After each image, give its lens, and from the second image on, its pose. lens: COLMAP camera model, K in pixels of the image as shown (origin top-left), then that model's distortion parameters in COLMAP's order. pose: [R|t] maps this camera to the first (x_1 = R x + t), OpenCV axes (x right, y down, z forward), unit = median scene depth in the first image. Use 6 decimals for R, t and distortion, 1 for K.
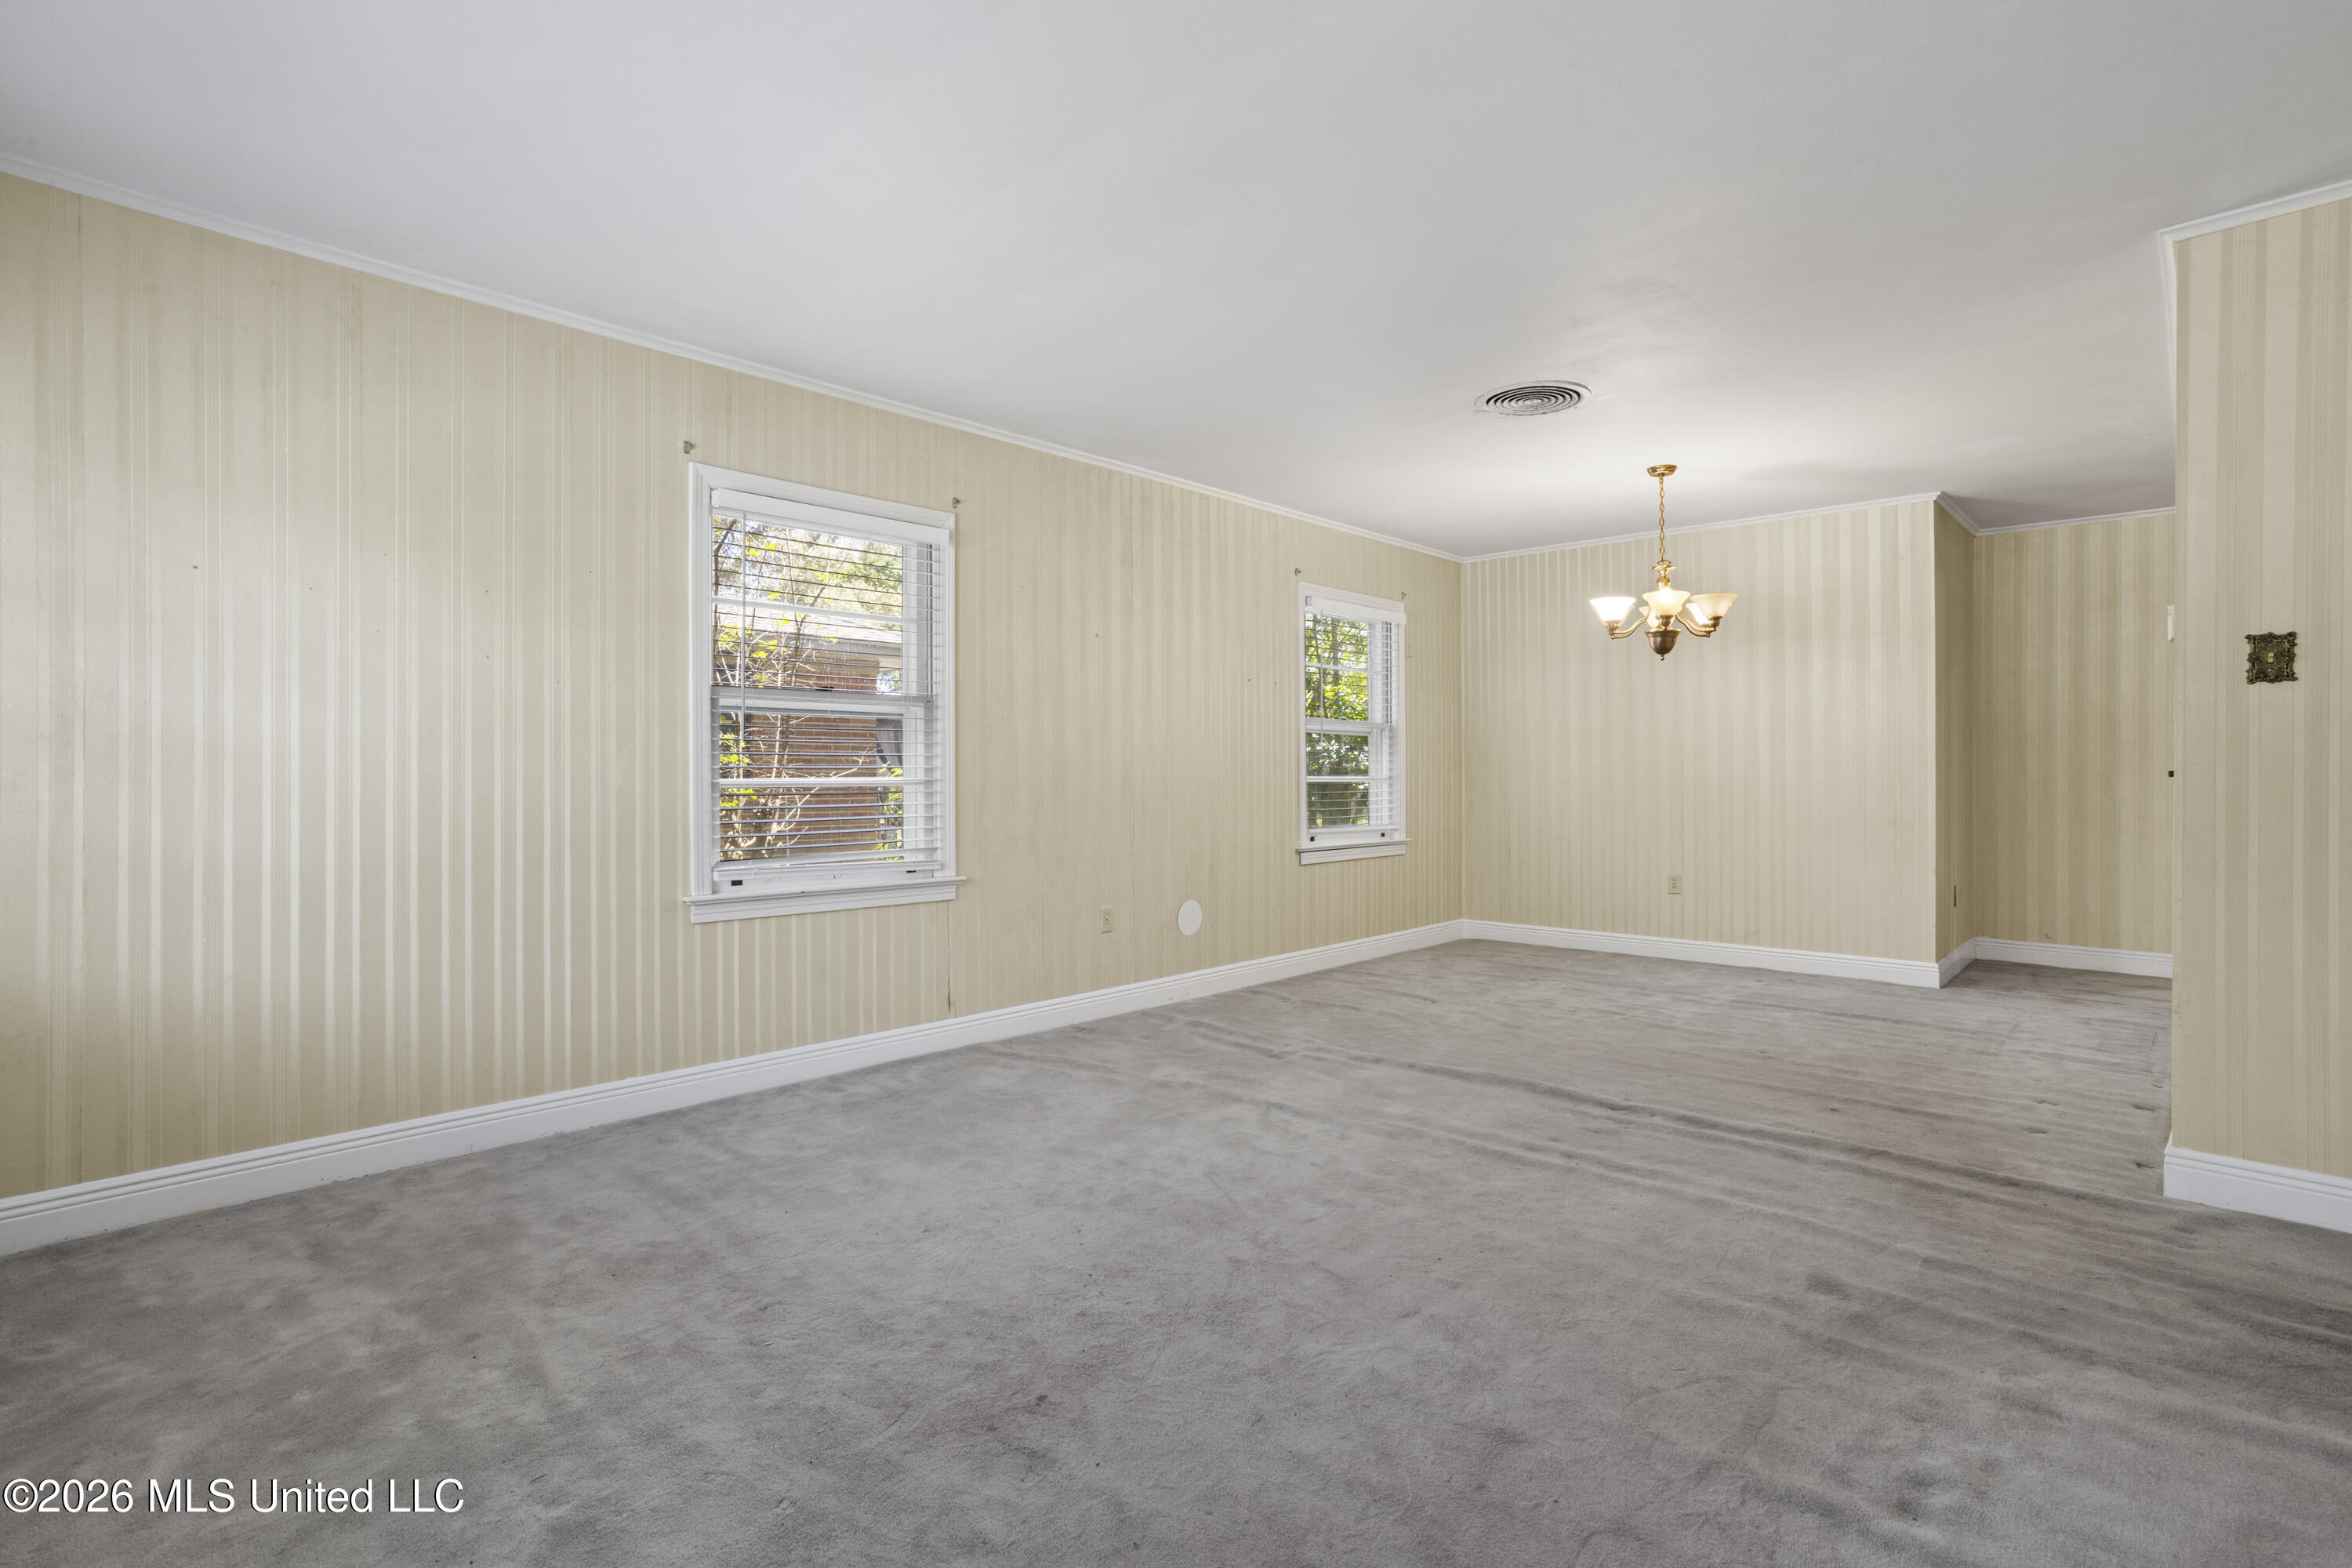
lens RADIAL K [[1132.2, 0, 1168.6], [0, 1132.2, 767.0], [0, 0, 1]] dist [-0.054825, 0.039729]
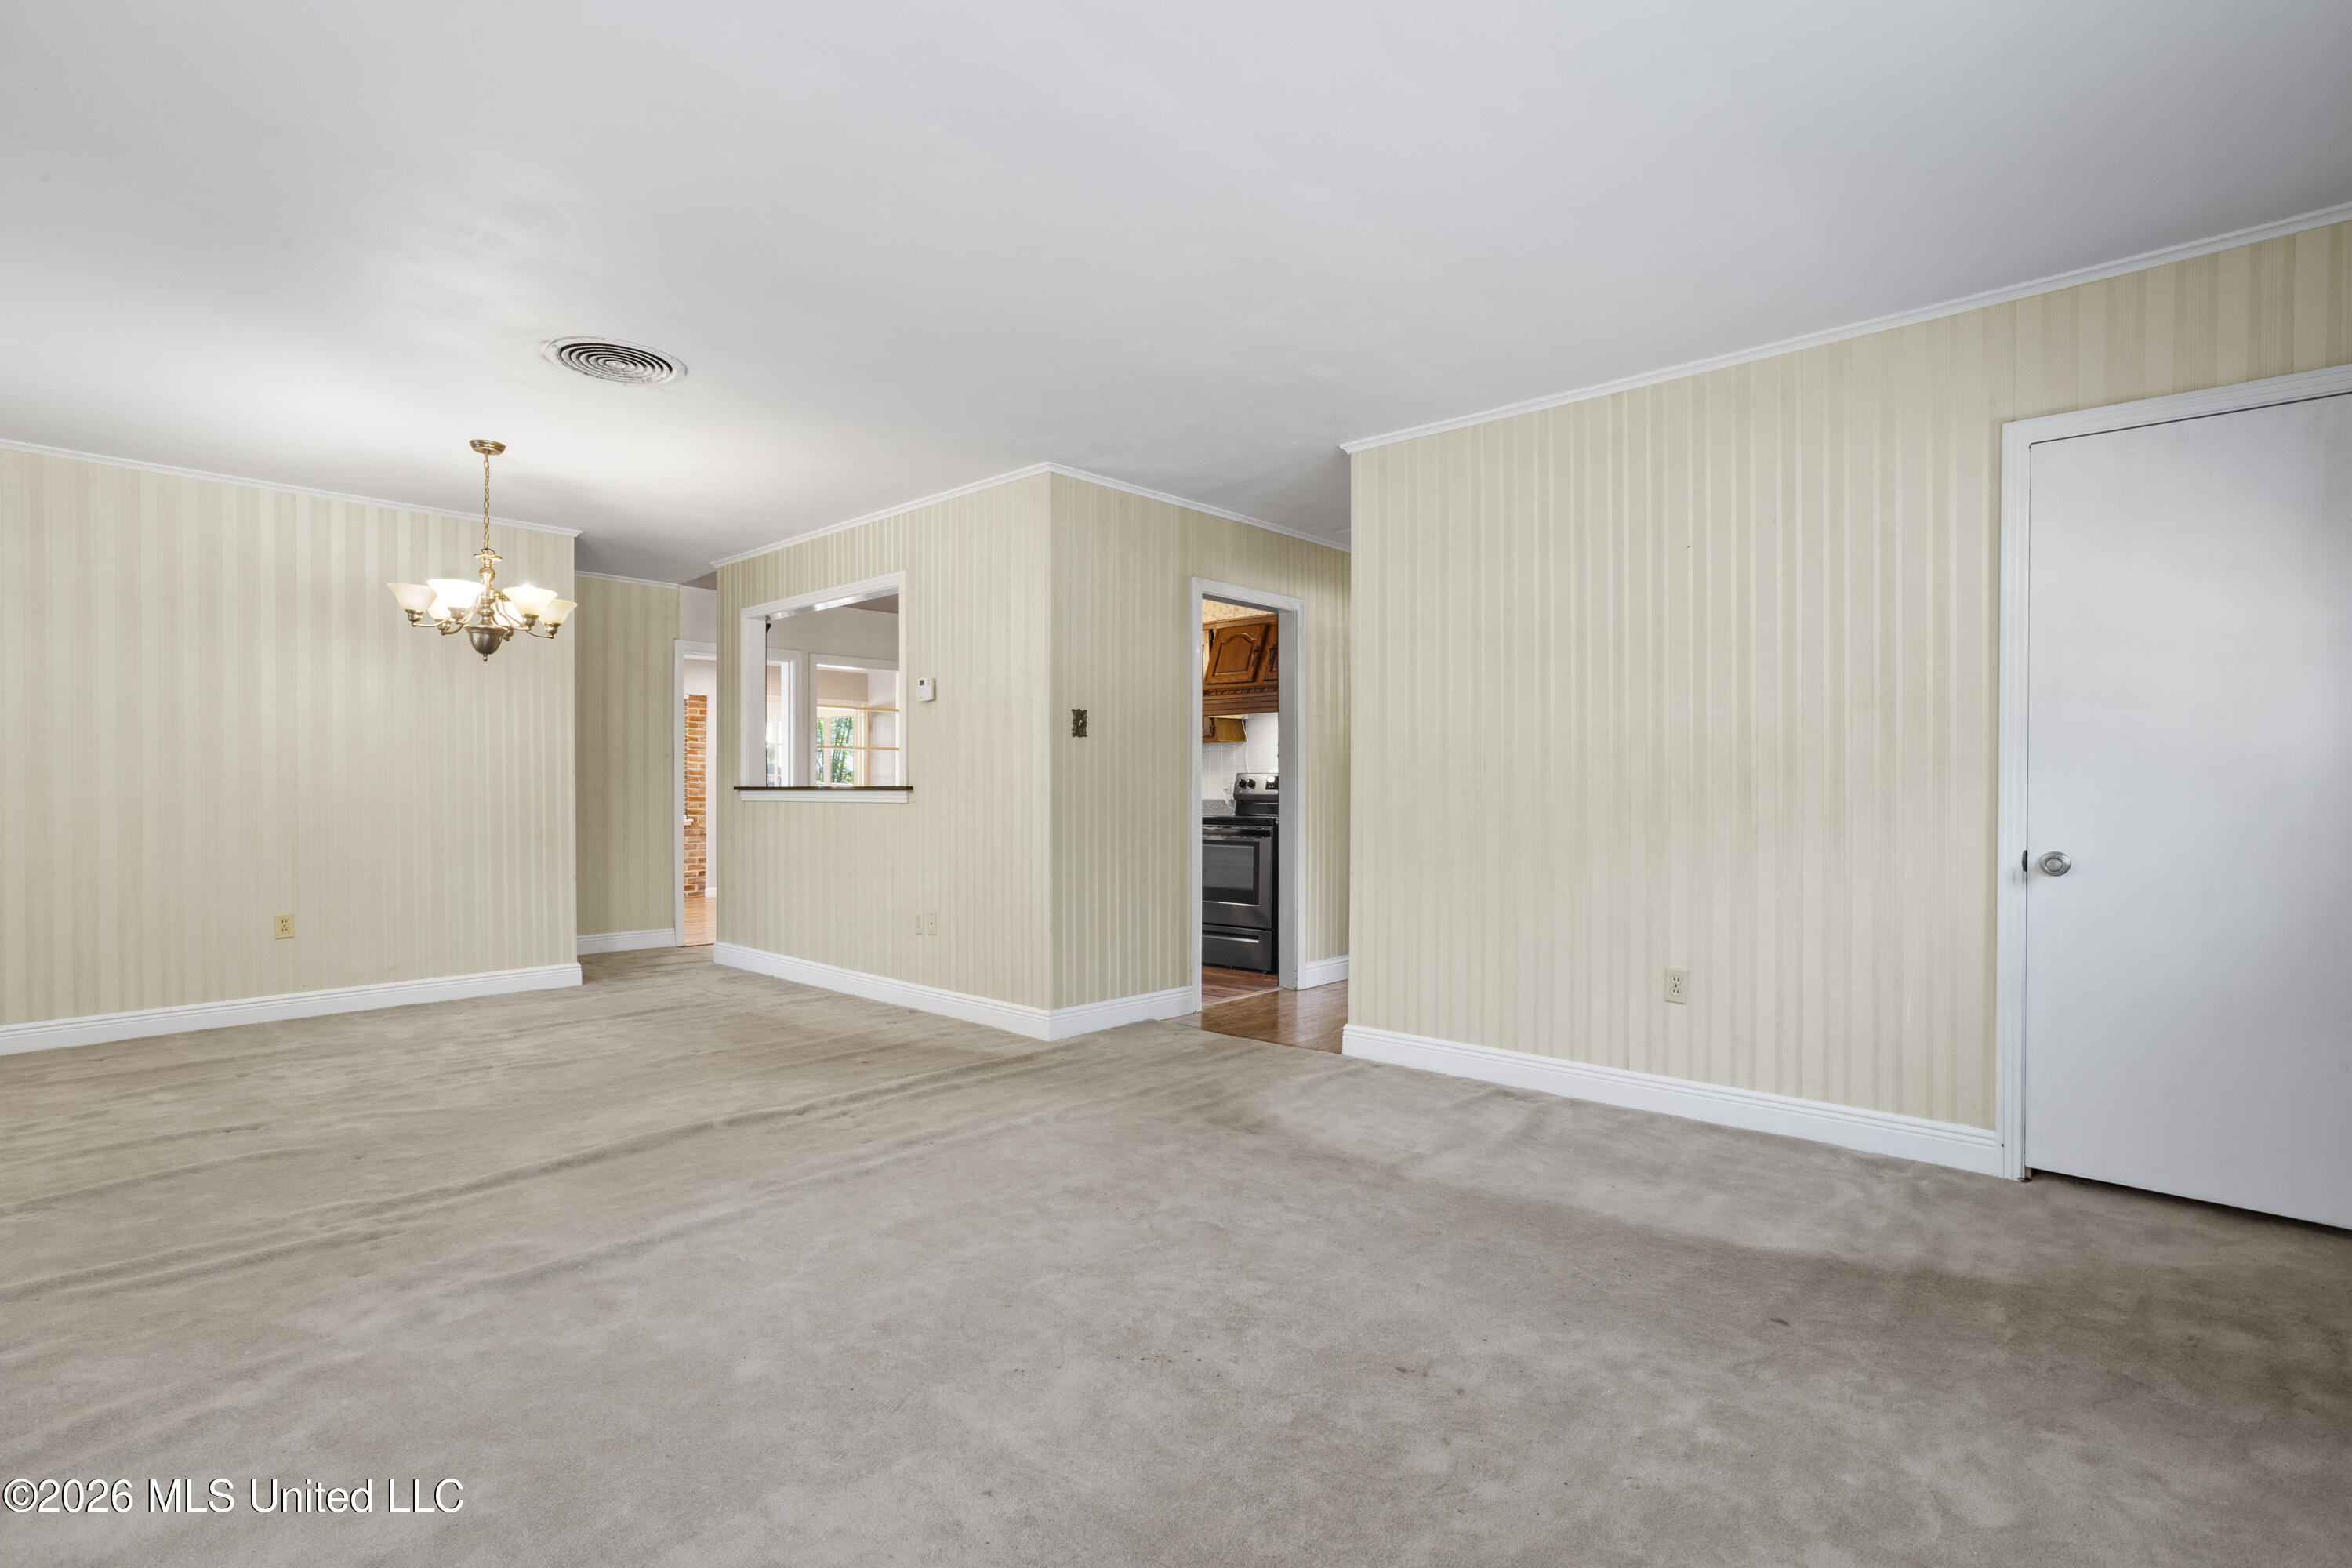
lens RADIAL K [[1143.3, 0, 1180.8], [0, 1143.3, 786.1], [0, 0, 1]] dist [-0.056579, 0.038298]
pose [[-0.016254, -0.000693, 0.999868, -0.420870], [-0.003593, 0.999993, 0.000634, 0.000867], [-0.999861, -0.003582, -0.016256, 0.428911]]
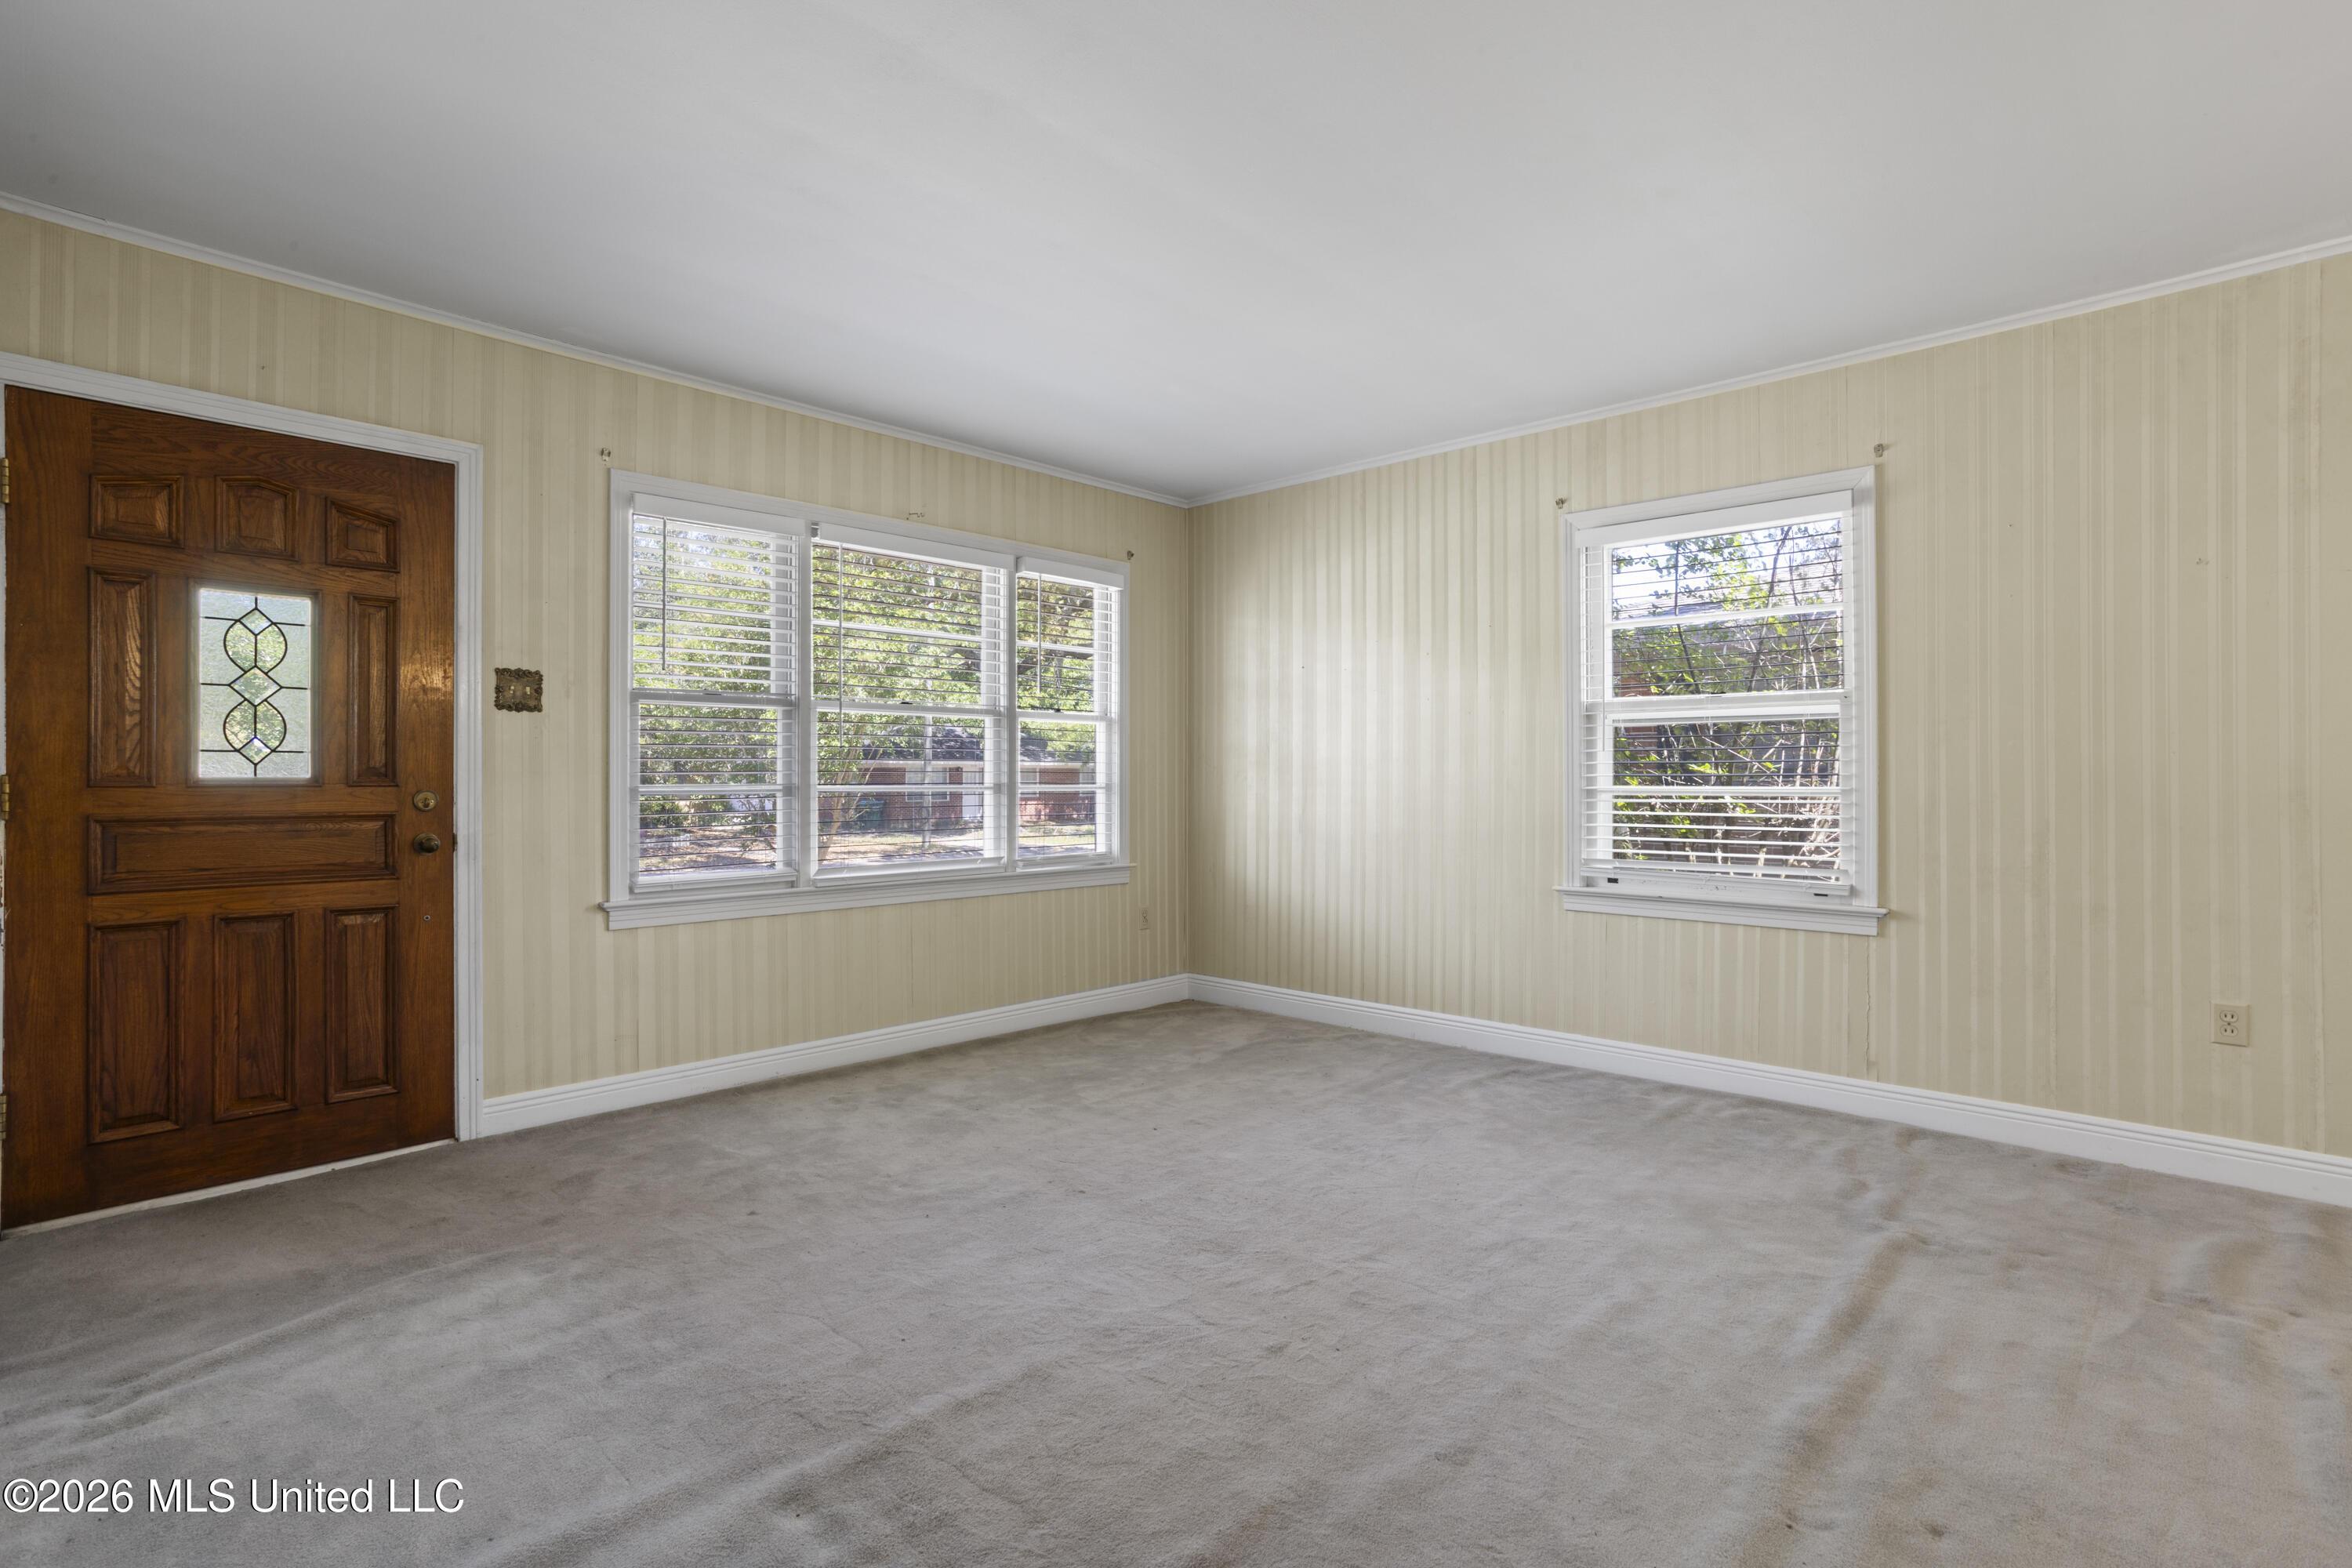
lens RADIAL K [[1132.2, 0, 1168.6], [0, 1132.2, 767.0], [0, 0, 1]] dist [-0.054825, 0.039729]
pose [[-0.002455, -0.008631, -0.999960, 0.495709], [0.002725, 0.999959, -0.008638, 0.000118], [0.999993, -0.002746, -0.002431, 0.391164]]
